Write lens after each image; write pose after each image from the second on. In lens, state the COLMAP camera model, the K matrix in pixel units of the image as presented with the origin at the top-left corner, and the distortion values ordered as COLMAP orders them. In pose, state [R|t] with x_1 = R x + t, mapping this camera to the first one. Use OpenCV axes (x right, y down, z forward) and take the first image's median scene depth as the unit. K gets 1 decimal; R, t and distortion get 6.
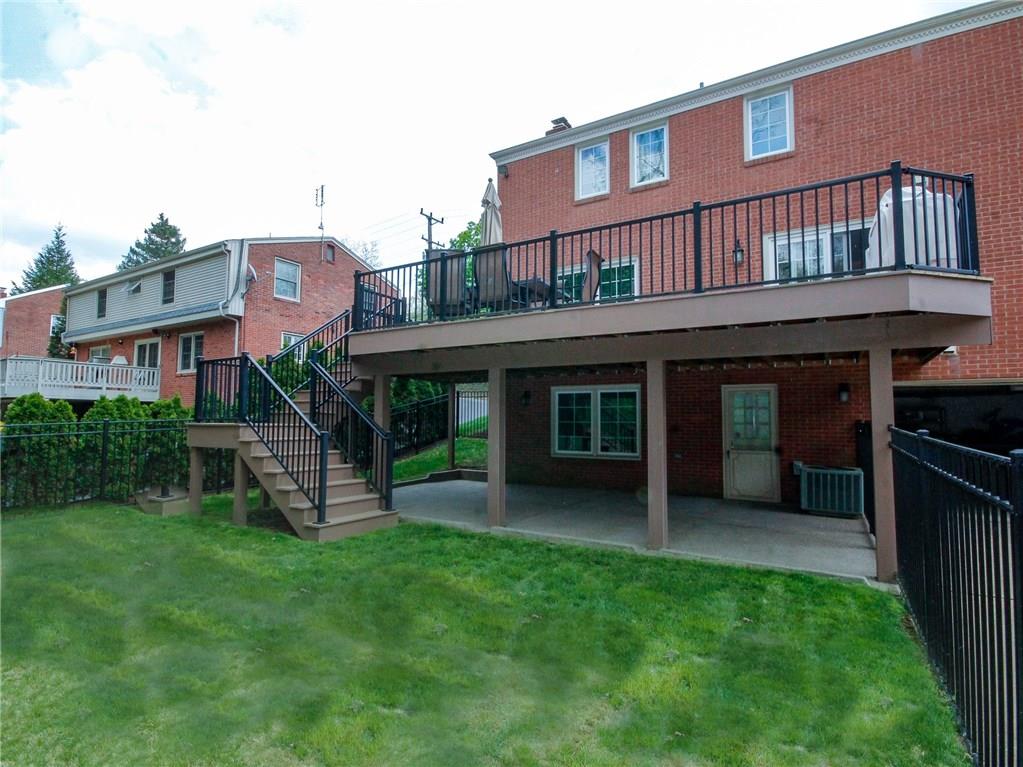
lens RADIAL K [[533.2, 0, 511.5], [0, 533.2, 383.5], [0, 0, 1]] dist [-0.023804, 0.012214]
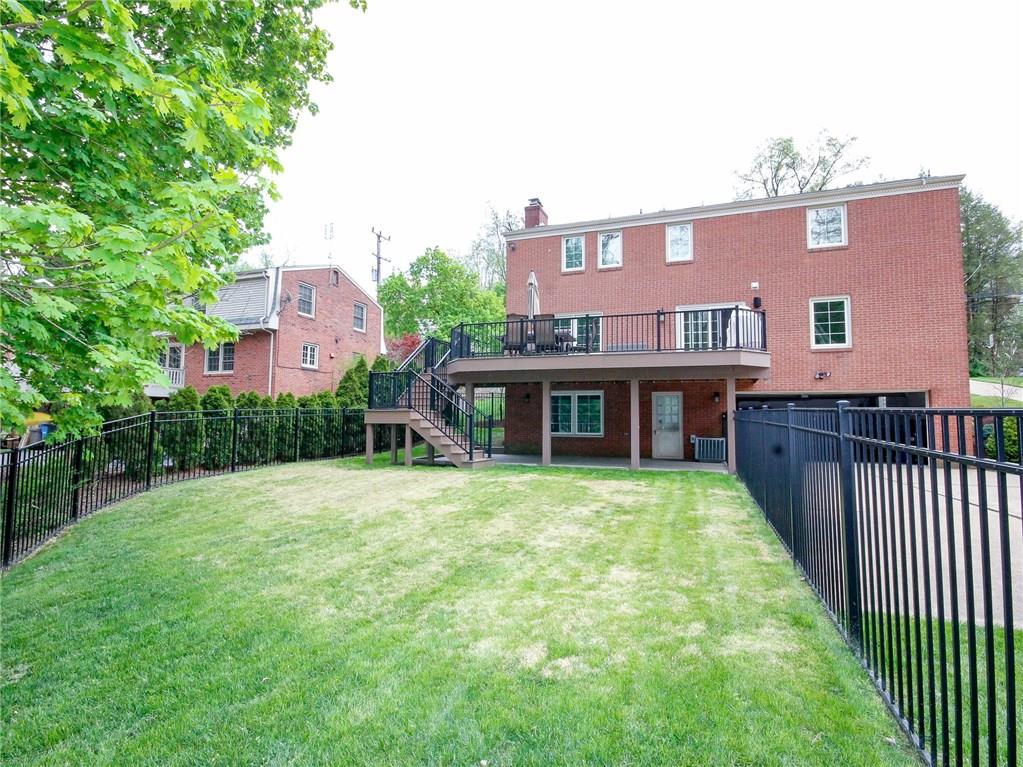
lens RADIAL K [[533.2, 0, 511.5], [0, 533.2, 383.5], [0, 0, 1]] dist [-0.023804, 0.012214]
pose [[0.981383, 0.018987, 0.191118, -0.346848], [-0.018021, 0.999815, -0.006794, -0.003486], [-0.191212, 0.003223, 0.981544, -0.550595]]
